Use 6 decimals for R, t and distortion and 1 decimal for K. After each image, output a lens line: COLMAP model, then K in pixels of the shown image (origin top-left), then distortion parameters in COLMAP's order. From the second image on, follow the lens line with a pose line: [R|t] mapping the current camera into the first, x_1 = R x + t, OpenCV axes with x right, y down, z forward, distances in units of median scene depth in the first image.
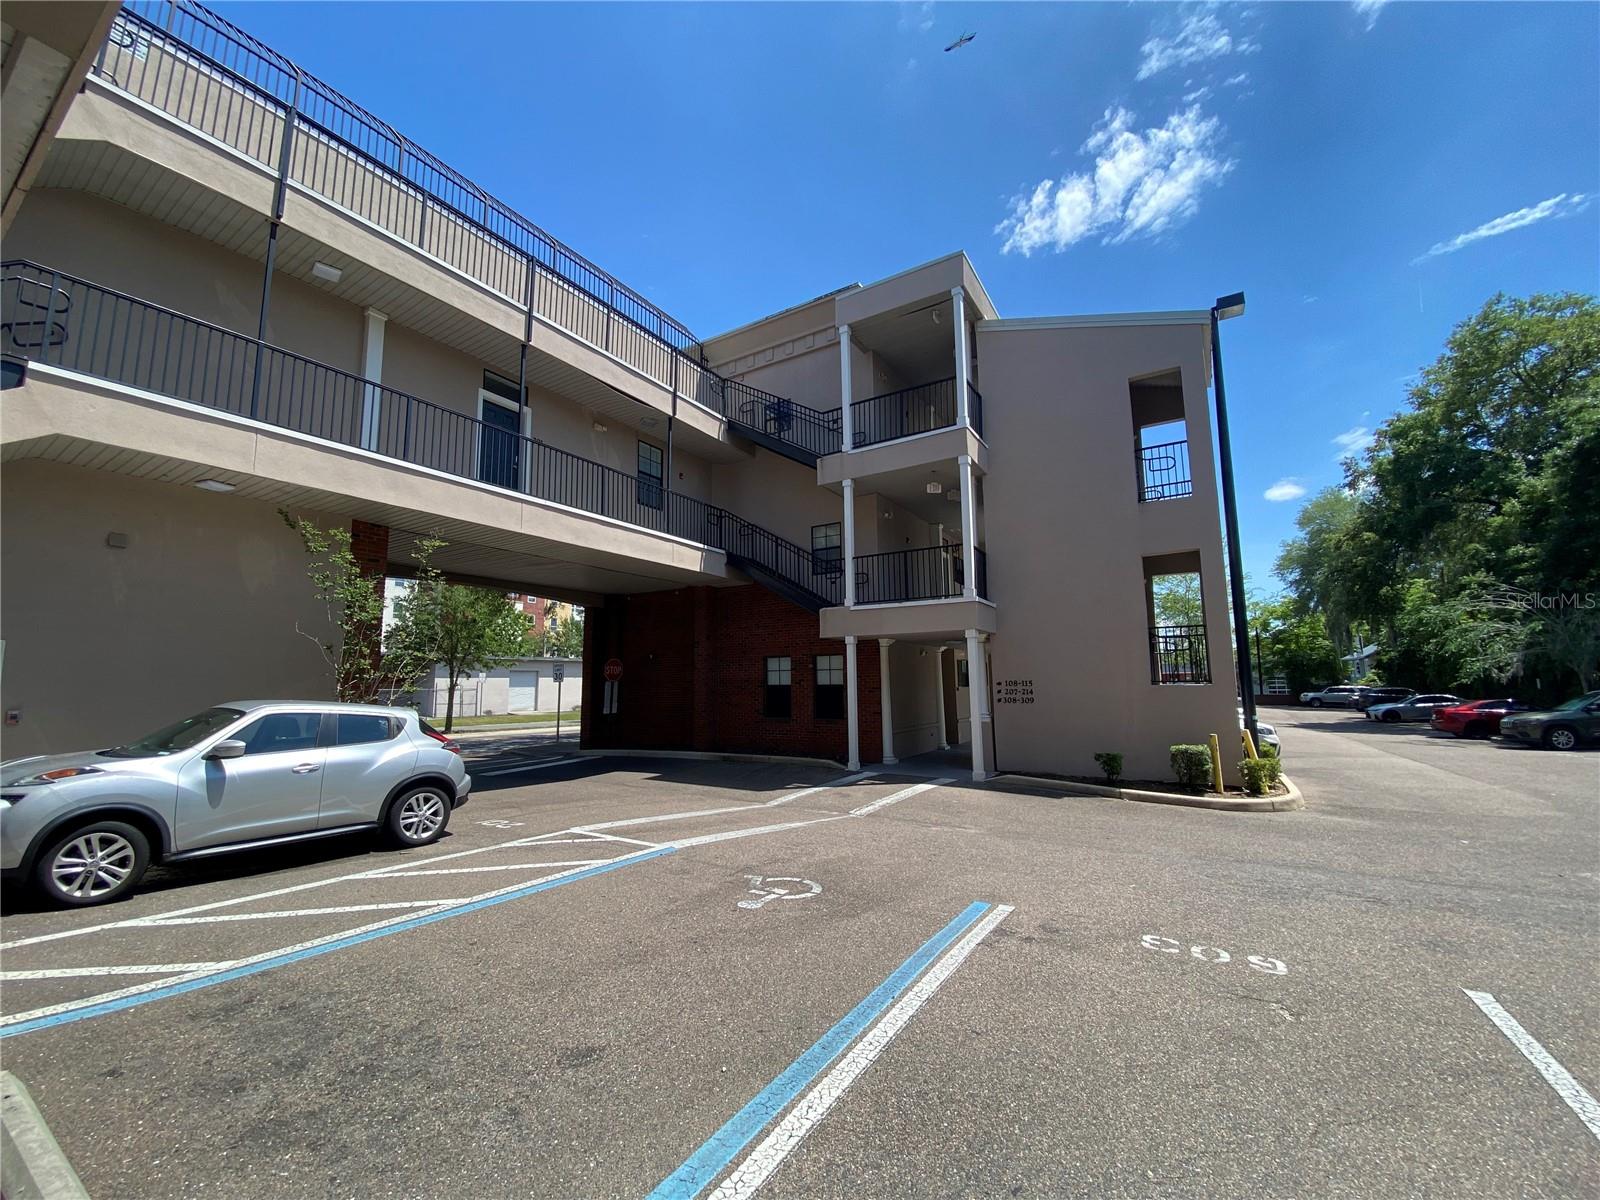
lens RADIAL K [[651.5, 0, 796.1], [0, 651.5, 602.4], [0, 0, 1]] dist [0.047889, -0.035192]
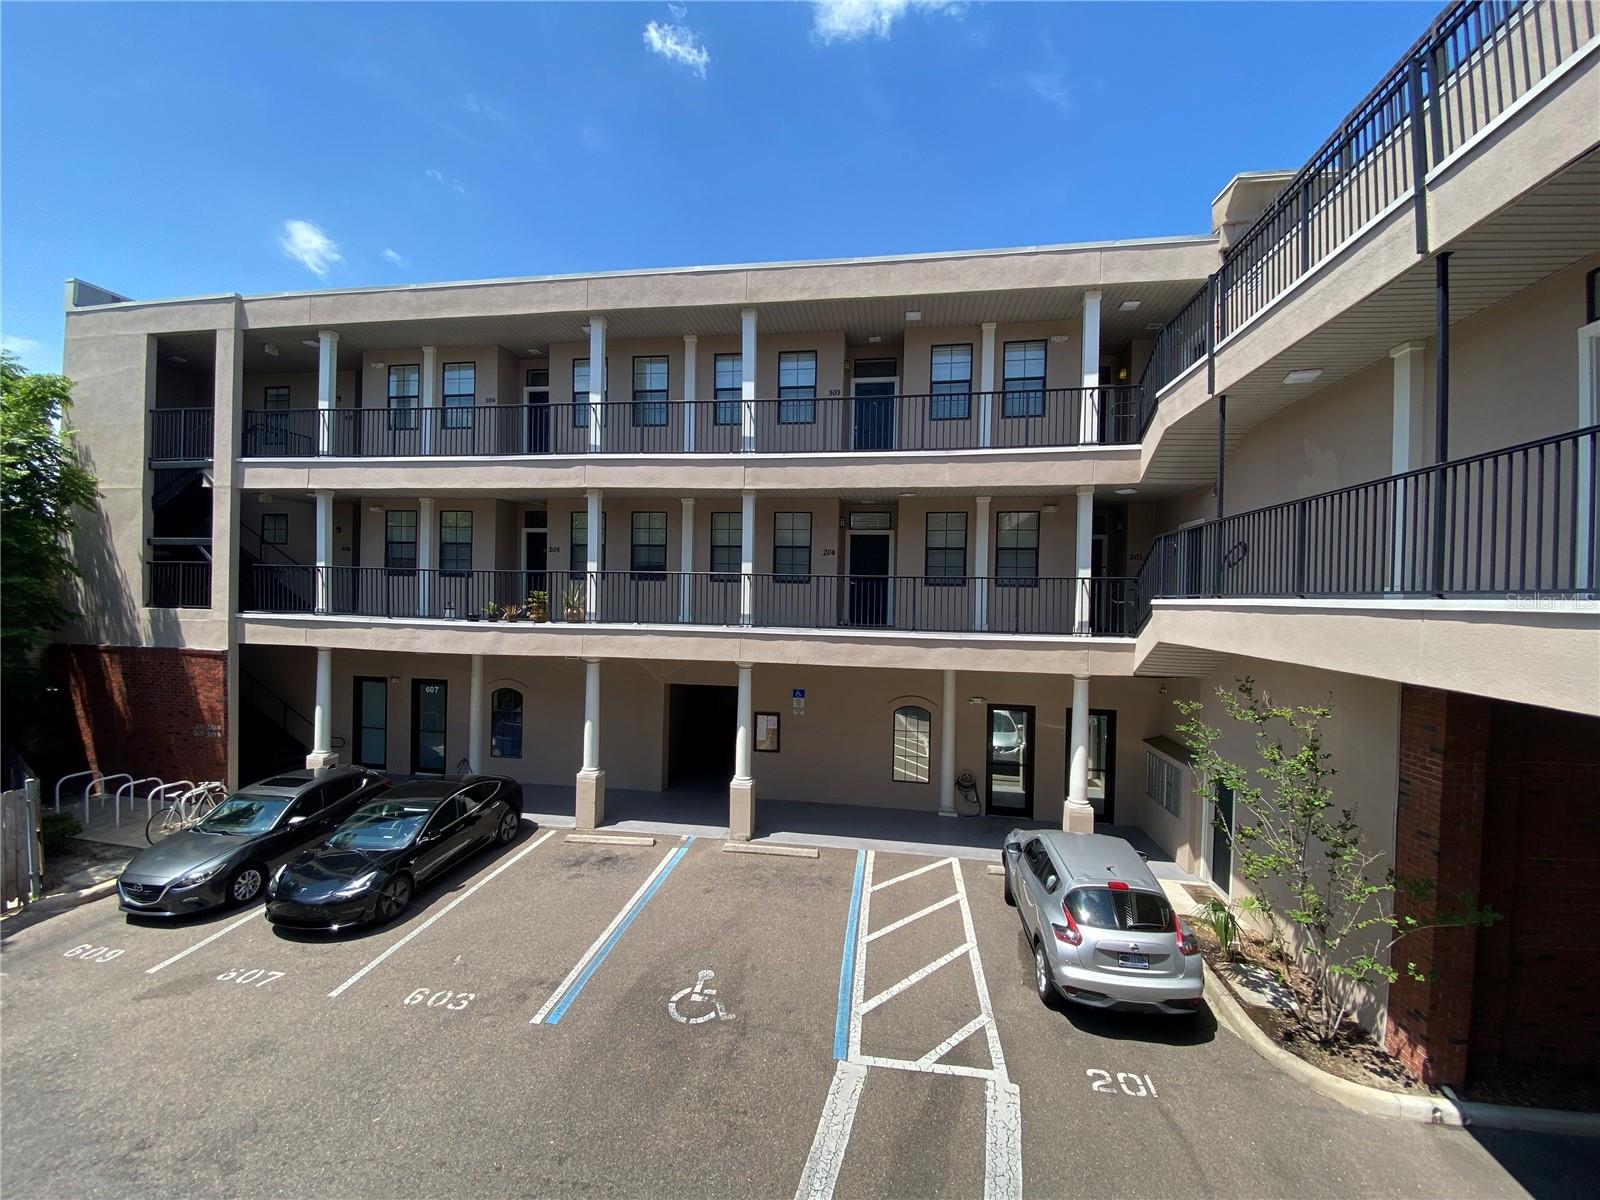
lens RADIAL K [[651.5, 0, 796.1], [0, 651.5, 602.4], [0, 0, 1]] dist [0.047889, -0.035192]
pose [[-0.922531, -0.005907, -0.385879, 0.342529], [0.038510, 0.993483, -0.107274, -0.260605], [0.383998, -0.113824, -0.916291, 2.546267]]
